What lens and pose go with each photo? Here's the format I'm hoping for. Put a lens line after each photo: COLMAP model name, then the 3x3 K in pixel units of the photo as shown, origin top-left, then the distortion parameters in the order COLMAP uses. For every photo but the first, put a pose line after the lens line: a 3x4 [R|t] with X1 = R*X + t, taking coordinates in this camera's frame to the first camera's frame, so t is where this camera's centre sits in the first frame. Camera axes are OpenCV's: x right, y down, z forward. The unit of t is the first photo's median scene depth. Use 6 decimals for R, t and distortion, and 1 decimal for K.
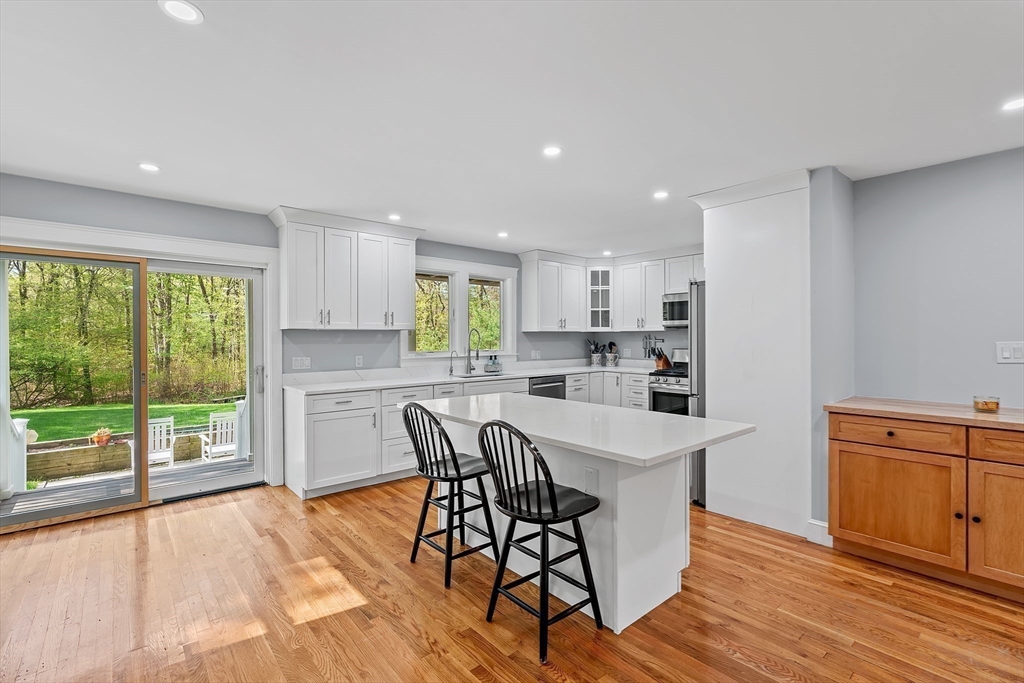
lens RADIAL K [[455.4, 0, 505.9], [0, 455.4, 338.8], [0, 0, 1]] dist [-0.016272, -0.000032]
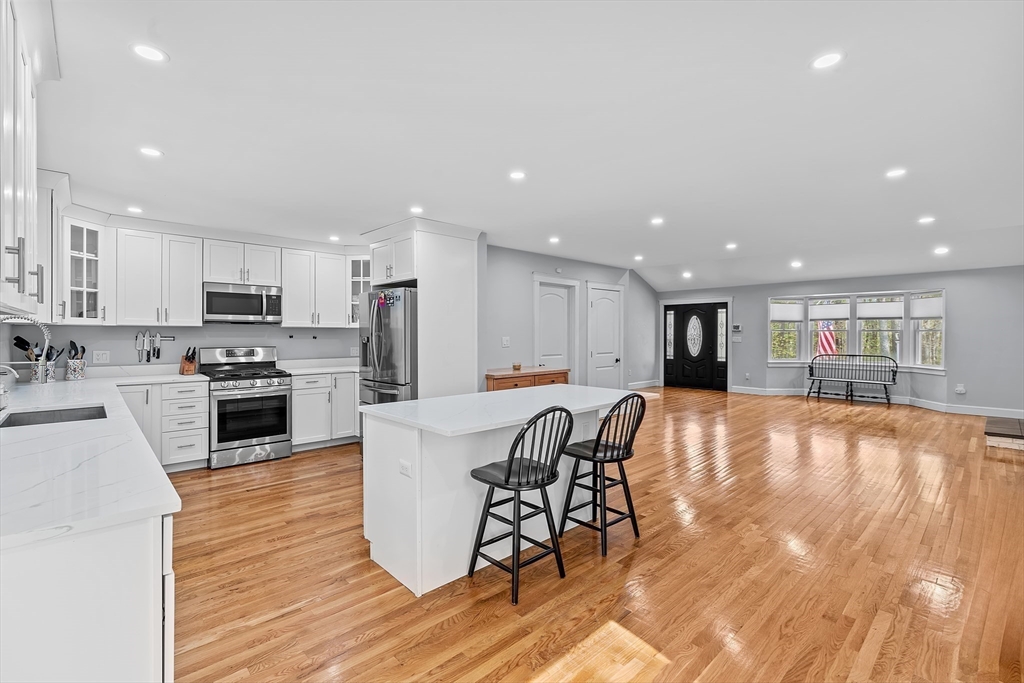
lens RADIAL K [[455.4, 0, 511.0], [0, 455.4, 337.8], [0, 0, 1]] dist [-0.016272, -0.000032]
pose [[-0.039575, -0.007021, 0.999192, -0.458657], [0.001378, 0.999974, 0.007081, -0.002004], [-0.999216, 0.001657, -0.039564, 0.460355]]
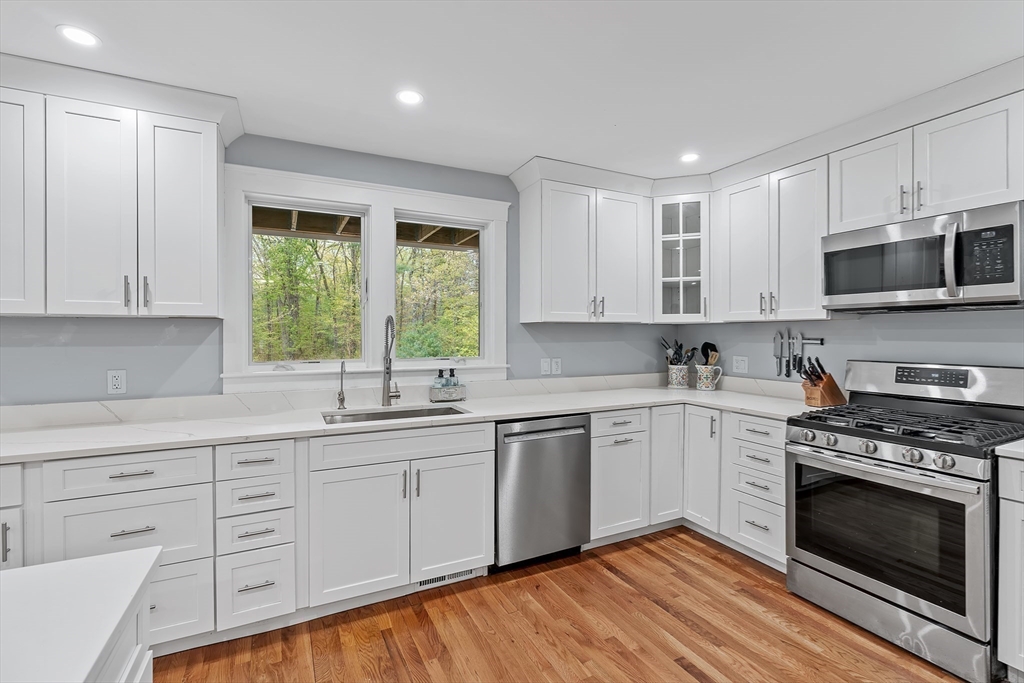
lens RADIAL K [[455.4, 0, 505.5], [0, 455.4, 336.1], [0, 0, 1]] dist [-0.016272, -0.000032]
pose [[0.966753, 0.002972, -0.255694, 0.155113], [-0.002740, 0.999995, 0.001262, -0.001226], [0.255697, -0.000519, 0.966757, 0.482249]]
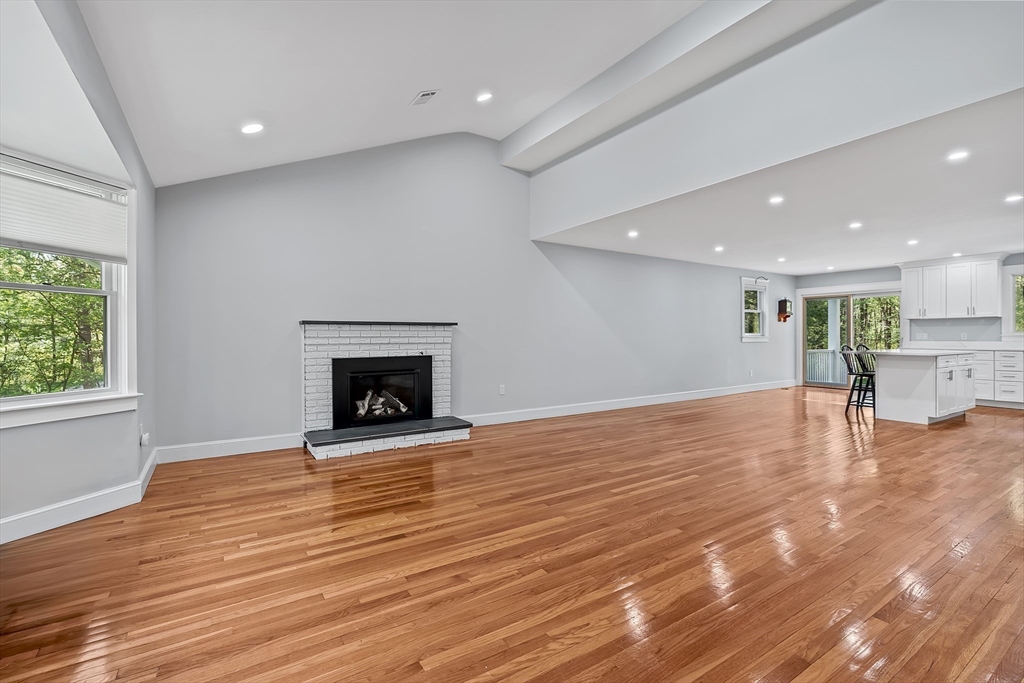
lens RADIAL K [[455.4, 0, 507.1], [0, 455.4, 339.1], [0, 0, 1]] dist [-0.016272, -0.000032]
pose [[-0.146598, 0.003820, -0.989189, 1.183843], [0.008364, 0.999962, 0.002622, 0.030608], [0.989161, -0.007889, -0.146624, -0.326225]]
